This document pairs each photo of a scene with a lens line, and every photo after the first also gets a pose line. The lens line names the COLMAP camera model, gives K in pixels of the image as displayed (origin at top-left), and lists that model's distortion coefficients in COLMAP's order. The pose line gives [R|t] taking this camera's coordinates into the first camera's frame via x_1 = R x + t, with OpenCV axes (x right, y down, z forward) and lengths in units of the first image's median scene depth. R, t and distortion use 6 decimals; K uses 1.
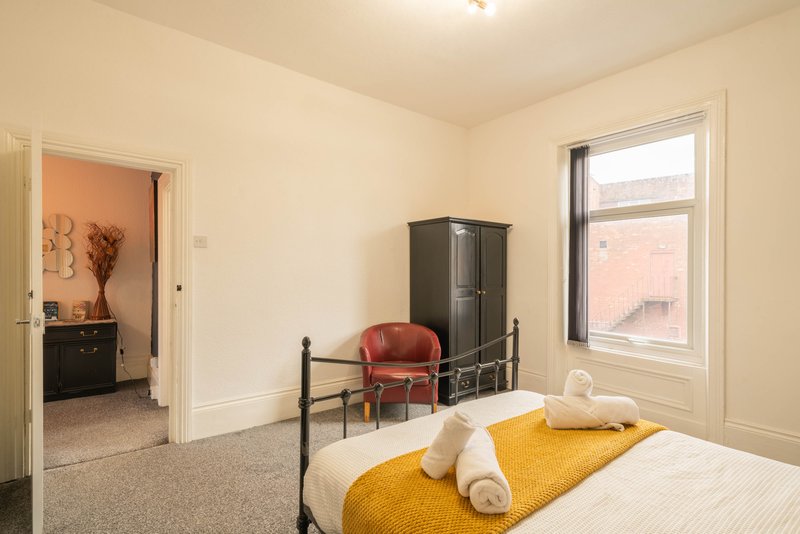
lens RADIAL K [[383.4, 0, 400.0], [0, 383.4, 267.0], [0, 0, 1]] dist [0.001264, 0.000615]
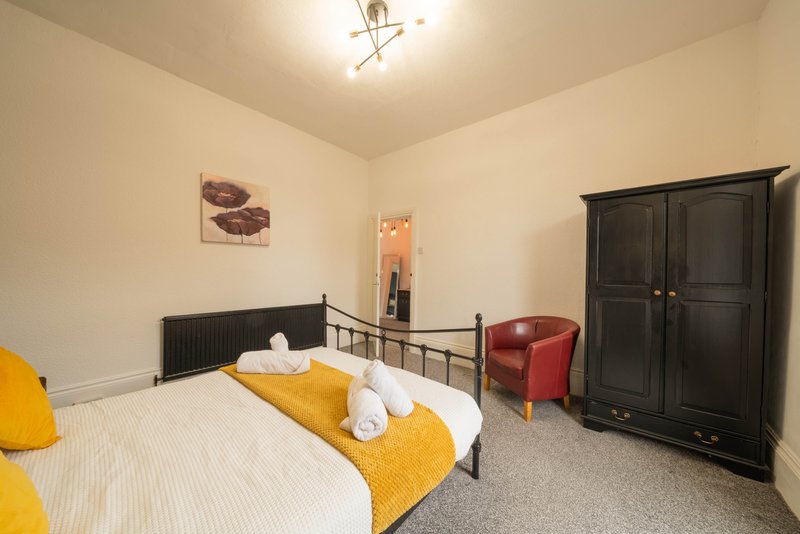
lens RADIAL K [[276.6, 0, 402.6], [0, 276.6, 274.5], [0, 0, 1]] dist [-0.000203, -0.000011]
pose [[0.212149, 0.013014, -0.977151, 0.827820], [0.010931, 0.999817, 0.015689, 0.030709], [0.977176, -0.014009, 0.211968, 0.659834]]
